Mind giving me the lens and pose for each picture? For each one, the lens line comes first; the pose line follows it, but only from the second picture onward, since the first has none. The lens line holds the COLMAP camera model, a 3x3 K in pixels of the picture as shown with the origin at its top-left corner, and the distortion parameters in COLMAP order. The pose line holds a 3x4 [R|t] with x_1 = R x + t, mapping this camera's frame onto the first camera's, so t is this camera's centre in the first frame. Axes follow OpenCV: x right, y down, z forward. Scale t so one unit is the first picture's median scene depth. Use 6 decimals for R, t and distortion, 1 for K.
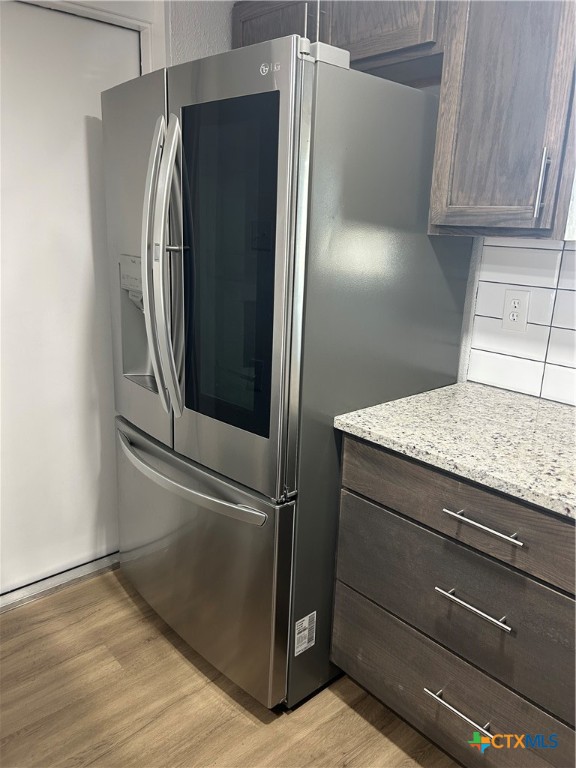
lens RADIAL K [[582.0, 0, 285.7], [0, 582.0, 386.4], [0, 0, 1]] dist [0.082612, -0.112394]
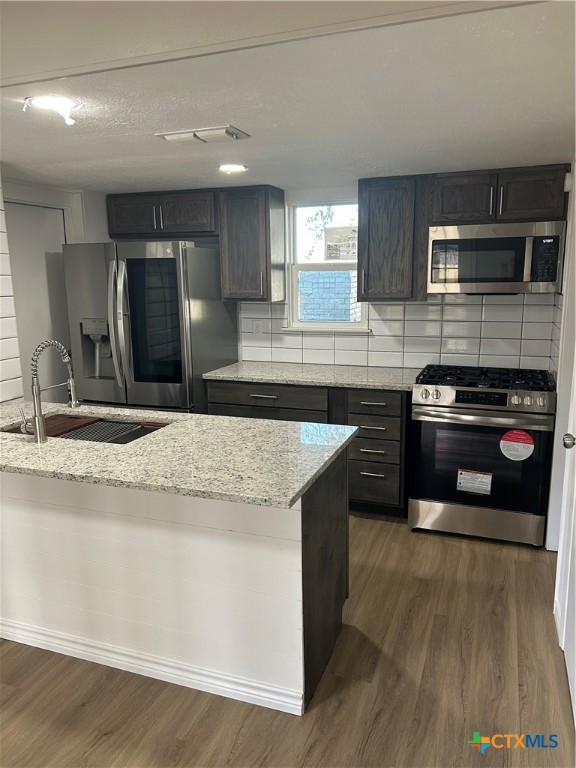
lens RADIAL K [[582.0, 0, 285.7], [0, 582.0, 386.4], [0, 0, 1]] dist [0.082612, -0.112394]
pose [[0.885115, -0.131419, 0.446431, -0.732346], [0.164777, 0.985654, -0.036539, 0.256006], [-0.435225, 0.105903, 0.894072, -1.415637]]
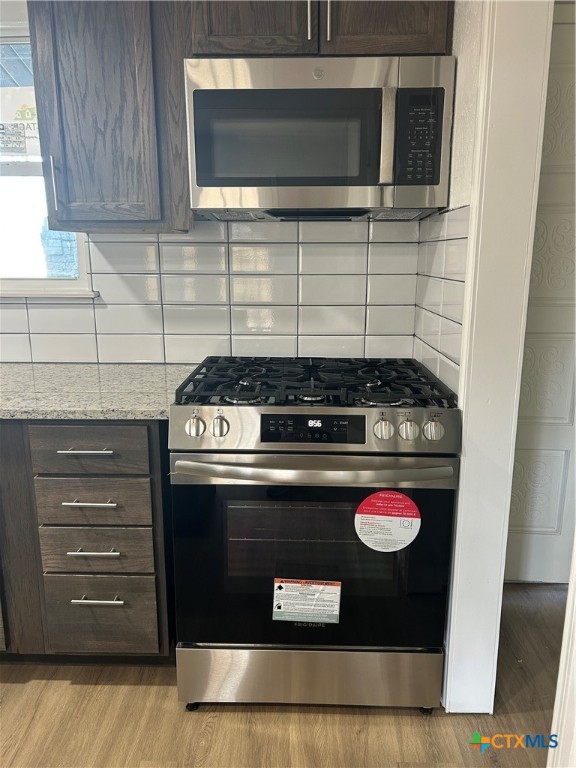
lens RADIAL K [[582.0, 0, 285.7], [0, 582.0, 386.4], [0, 0, 1]] dist [0.082612, -0.112394]
pose [[0.688654, -0.195341, 0.698282, 0.127843], [0.218822, 0.974116, 0.056700, 0.201385], [-0.691283, 0.113753, 0.713574, -0.502662]]
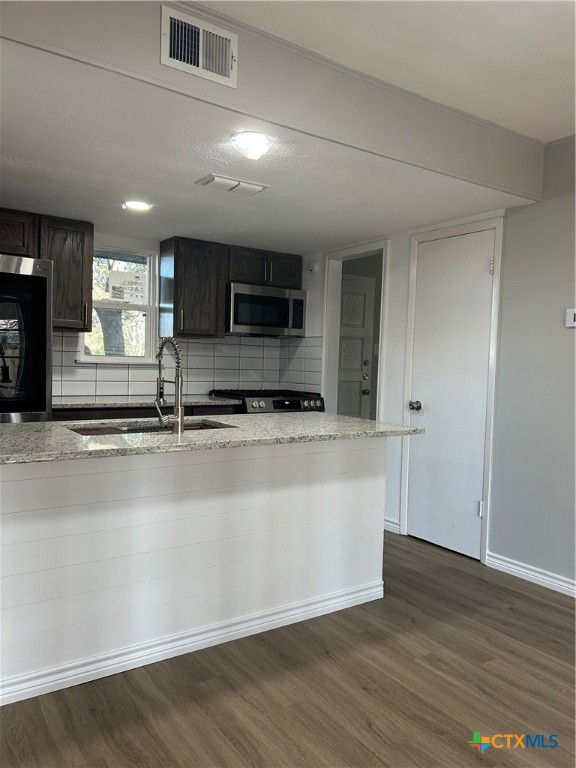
lens RADIAL K [[582.0, 0, 285.7], [0, 582.0, 386.4], [0, 0, 1]] dist [0.082612, -0.112394]
pose [[0.129318, -0.073101, 0.988905, -2.114942], [0.243890, 0.968989, 0.039735, 0.125401], [-0.961142, 0.236045, 0.143136, -0.273905]]
